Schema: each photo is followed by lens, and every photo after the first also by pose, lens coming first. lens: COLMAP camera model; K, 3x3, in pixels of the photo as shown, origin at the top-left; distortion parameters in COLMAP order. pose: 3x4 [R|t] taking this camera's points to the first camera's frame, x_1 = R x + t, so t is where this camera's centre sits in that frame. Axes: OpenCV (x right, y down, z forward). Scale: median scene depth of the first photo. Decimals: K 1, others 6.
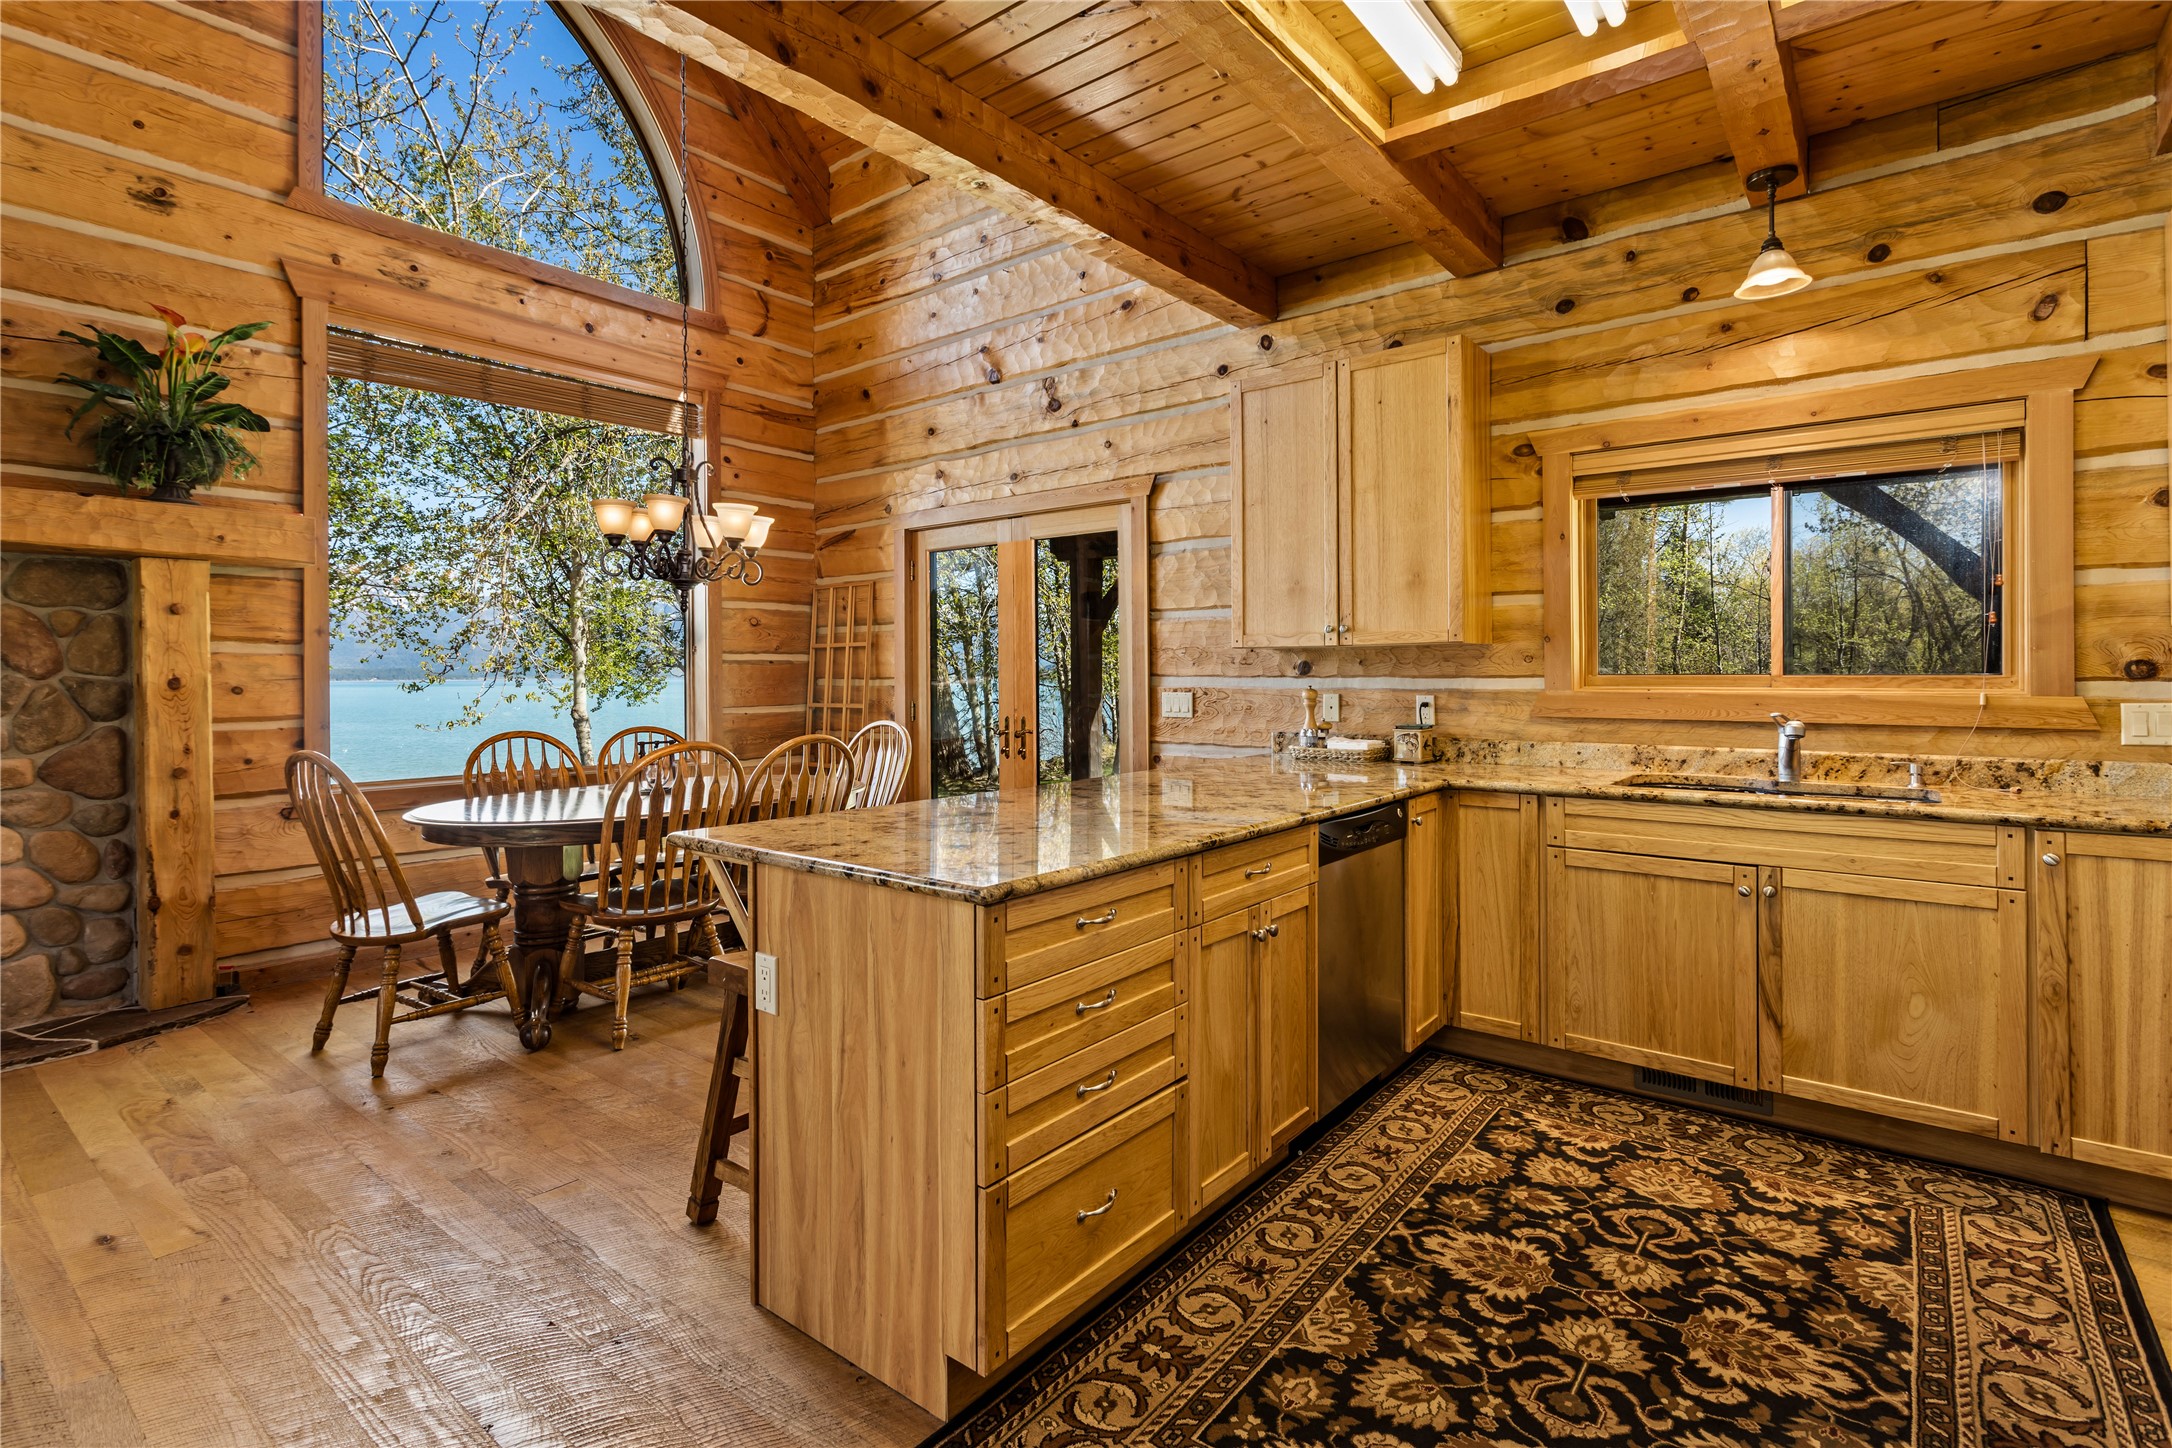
lens RADIAL K [[1037.6, 0, 1074.3], [0, 1037.6, 675.3], [0, 0, 1]] dist [0.002879, 0.000631]
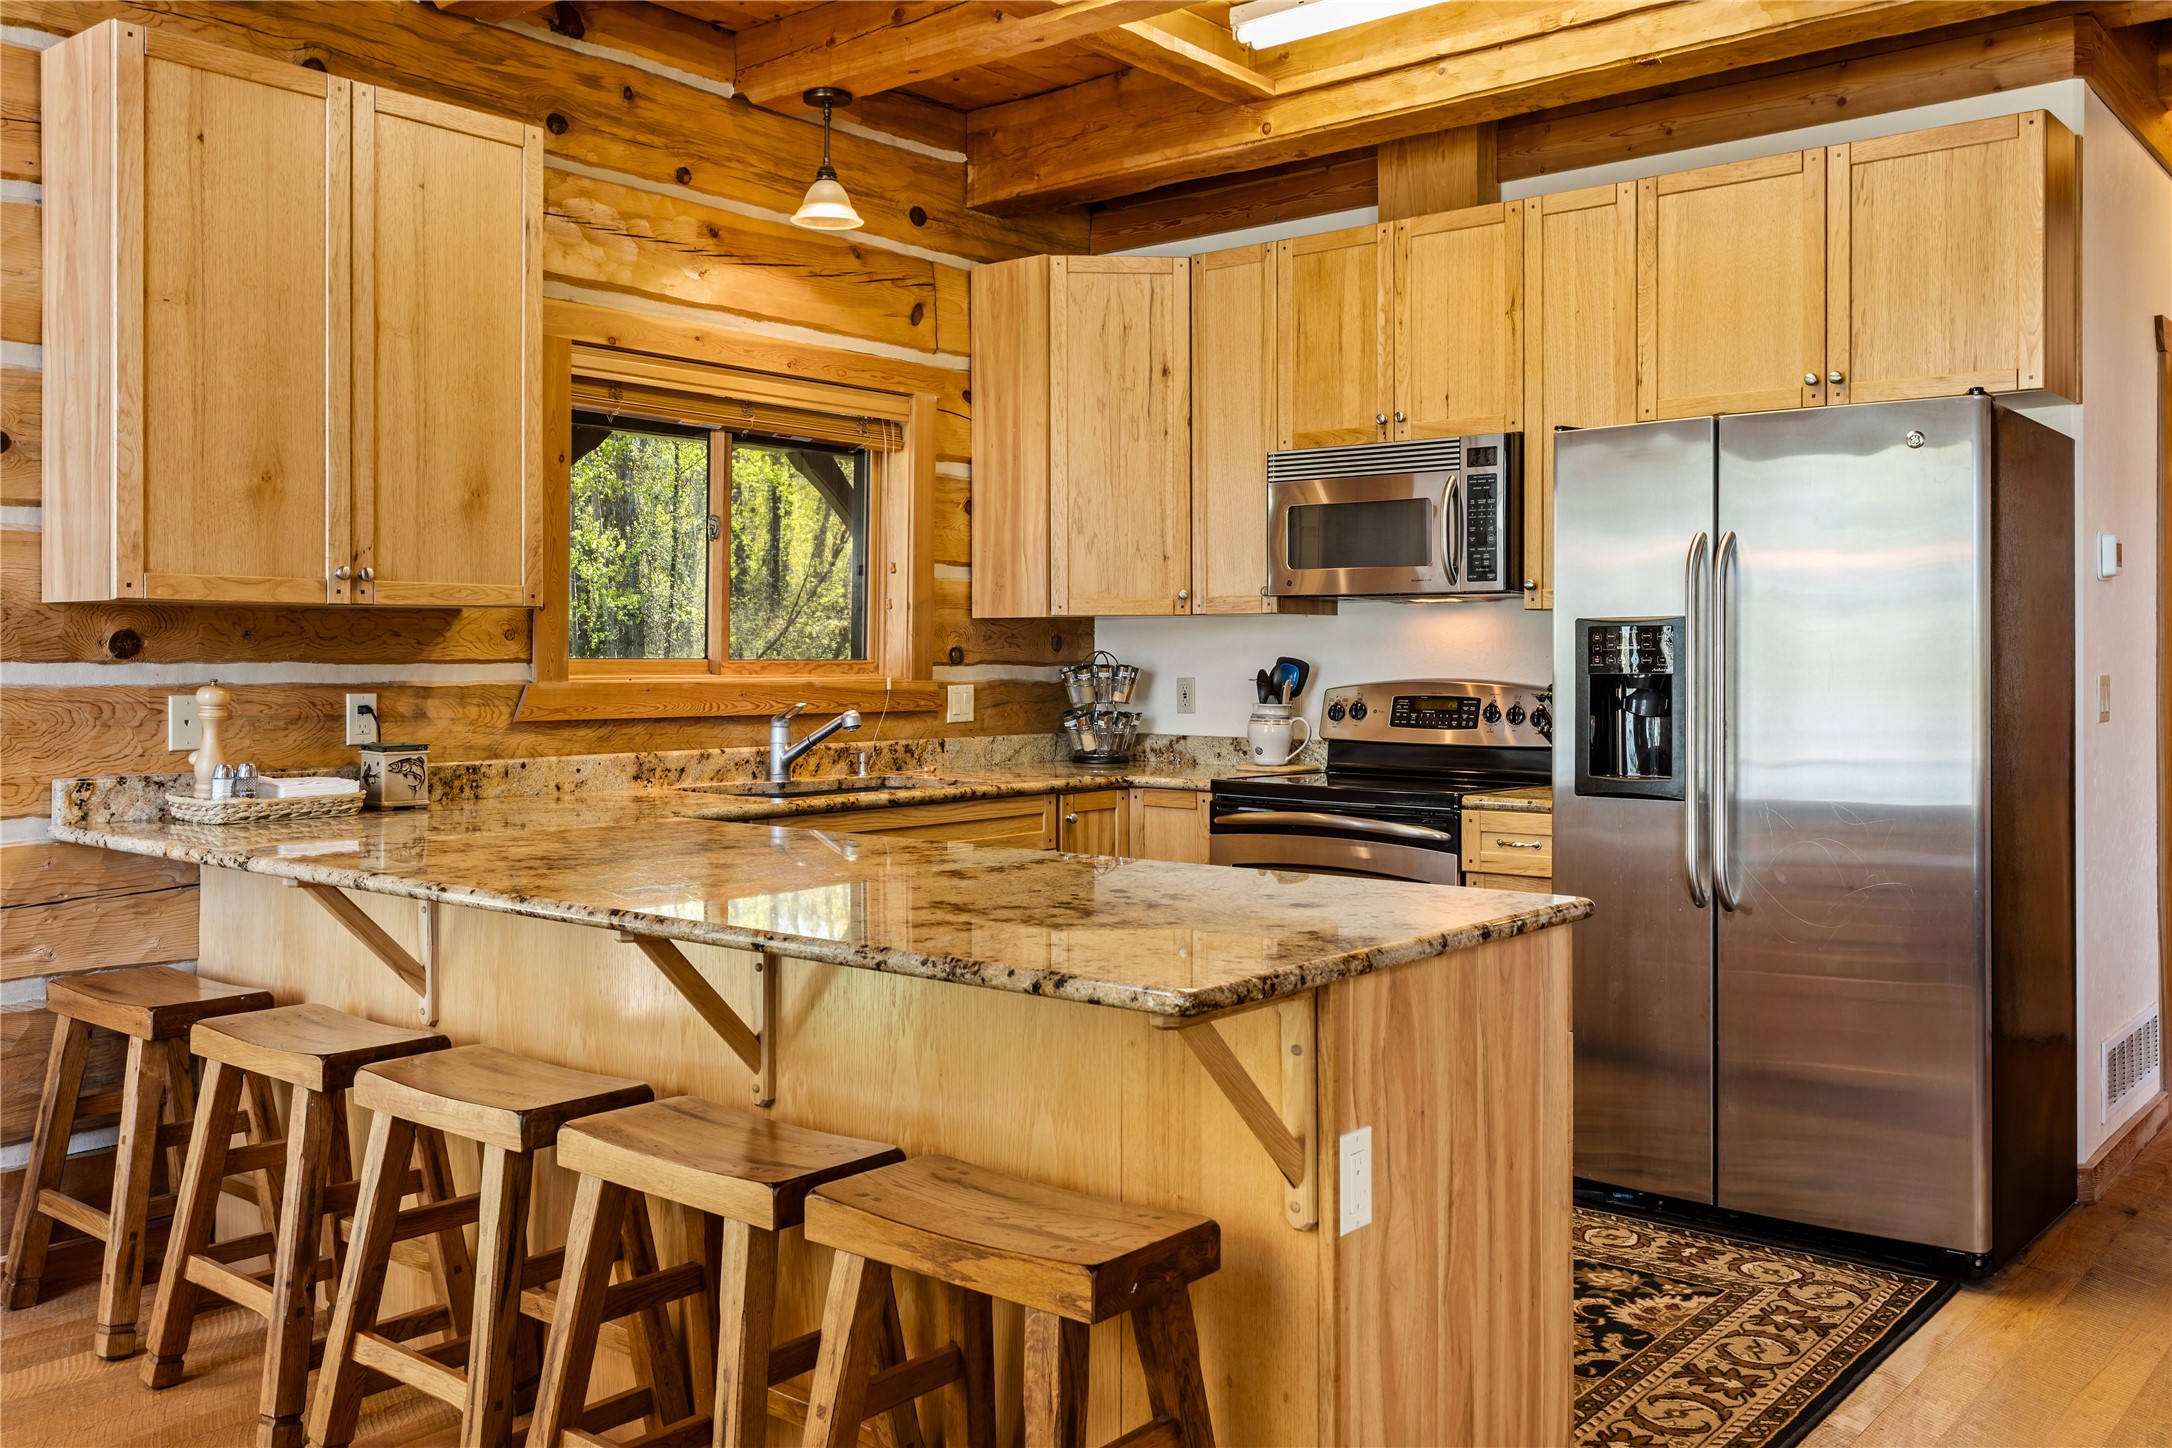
lens RADIAL K [[1843.7, 0, 1068.3], [0, 1843.7, 676.2], [0, 0, 1]] dist [0.005825, 0.011907]
pose [[0.018984, -0.005573, 0.999804, -0.706391], [-0.000068, 0.999984, 0.005575, 0.003795], [-0.999820, -0.000174, 0.018983, 0.603345]]
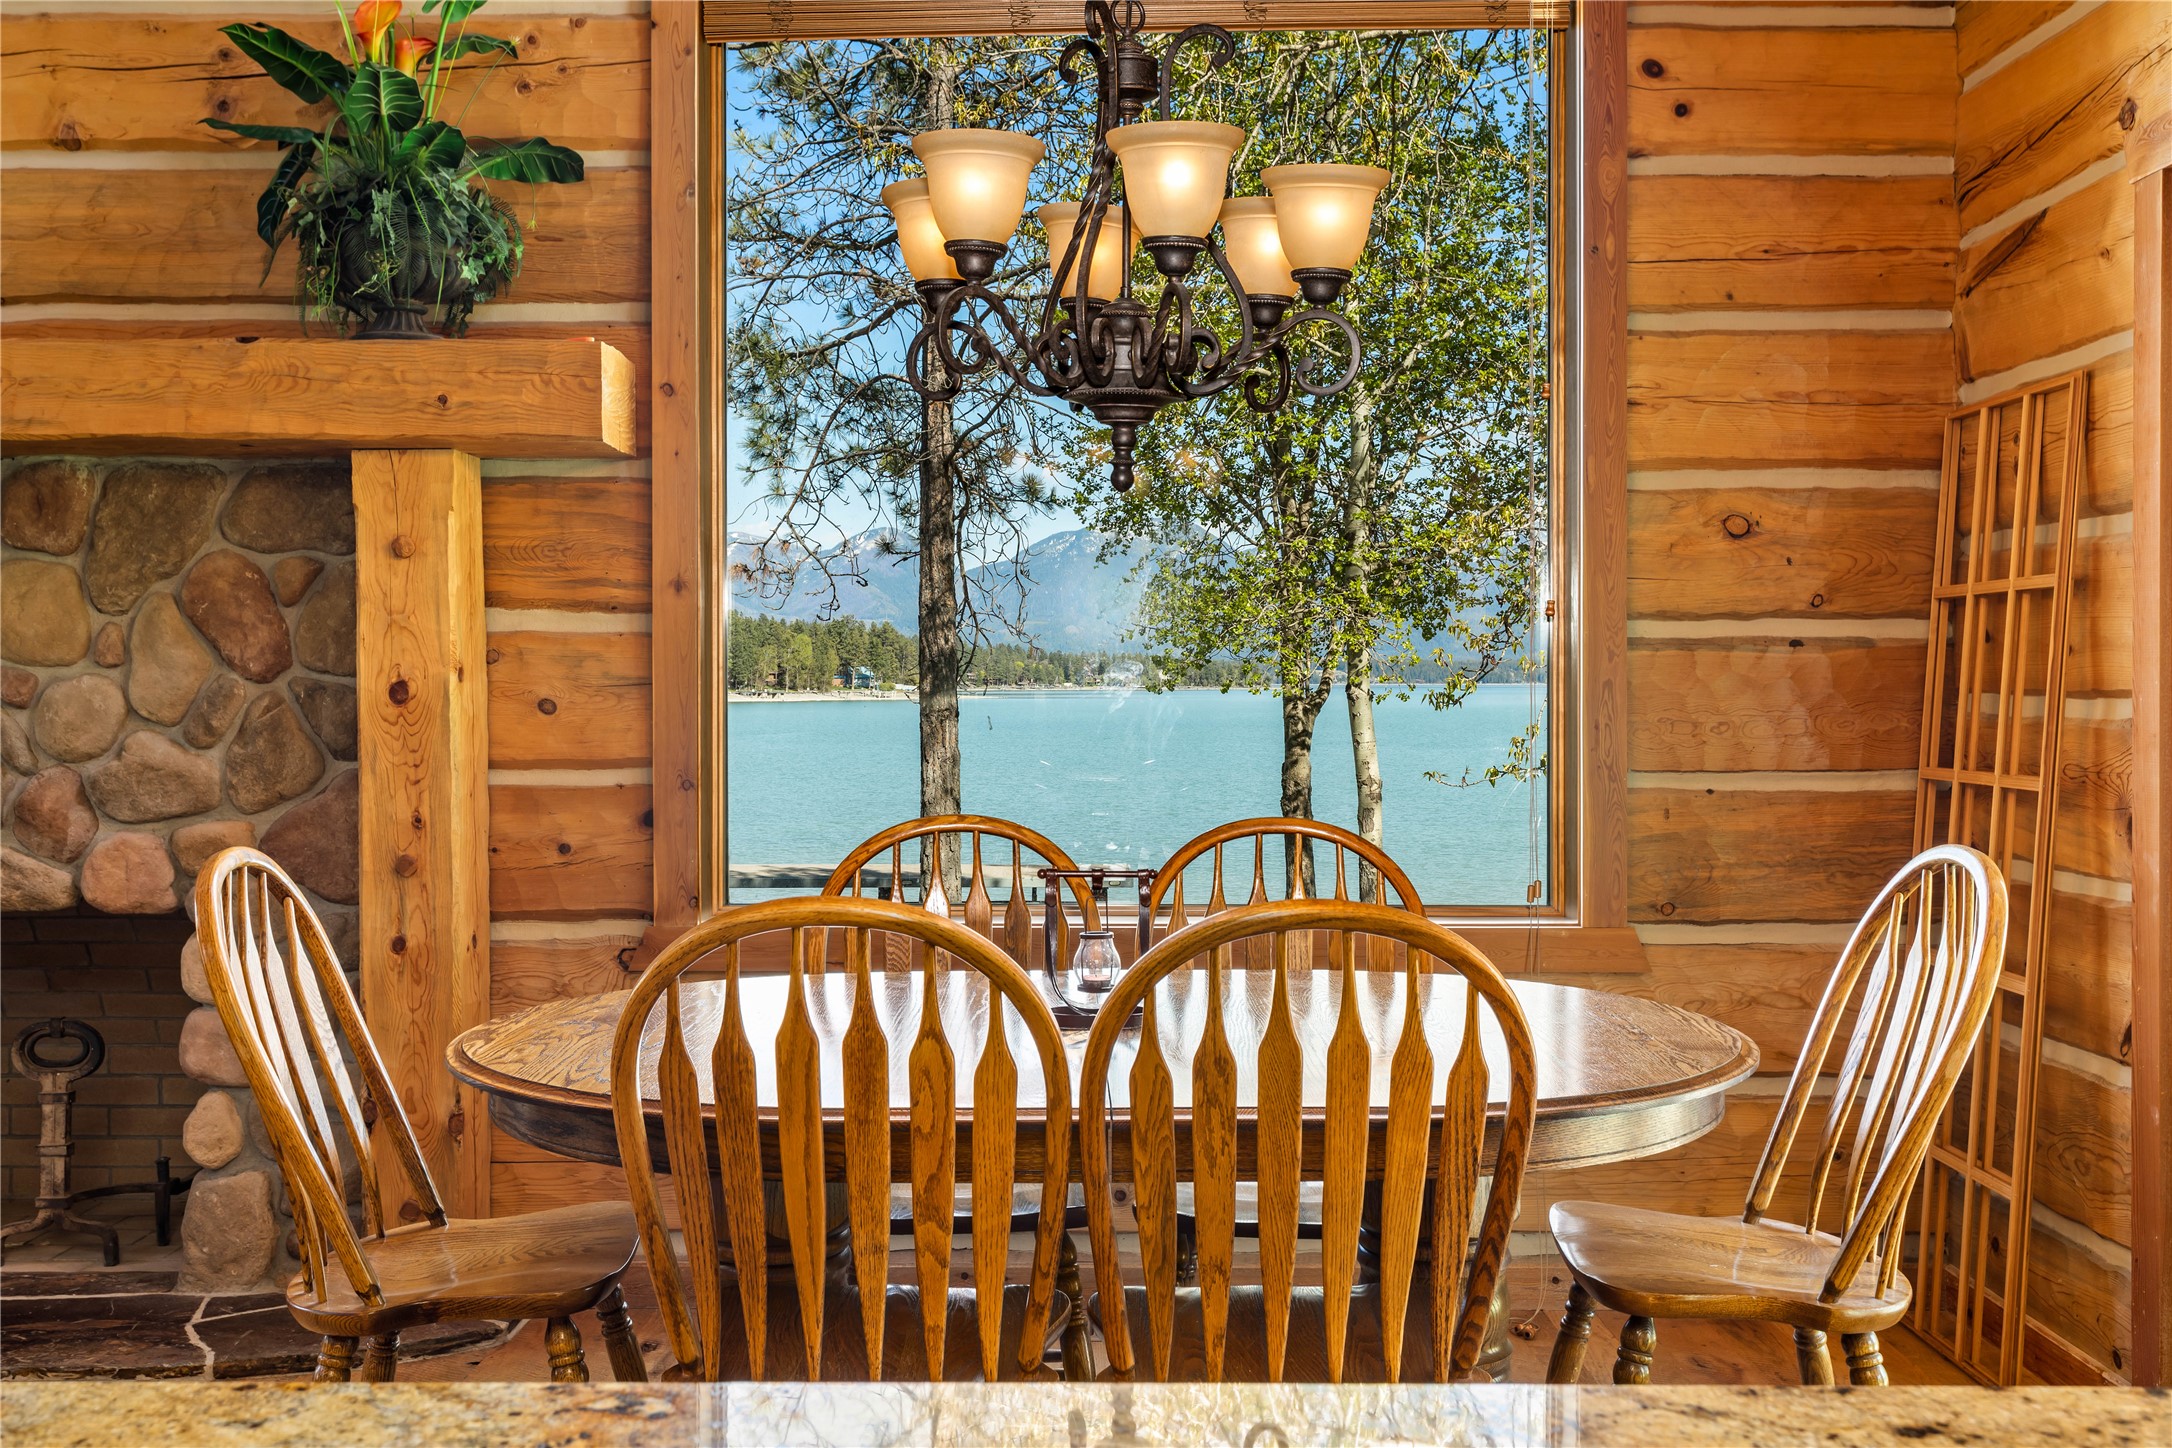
lens RADIAL K [[2029.8, 0, 1082.0], [0, 2029.8, 711.4], [0, 0, 1]] dist [-0.004227, 0.000000]
pose [[0.620814, 0.018754, -0.783734, 0.134208], [-0.004048, 0.999777, 0.020717, -0.004765], [0.783948, -0.009688, 0.620751, 0.638736]]
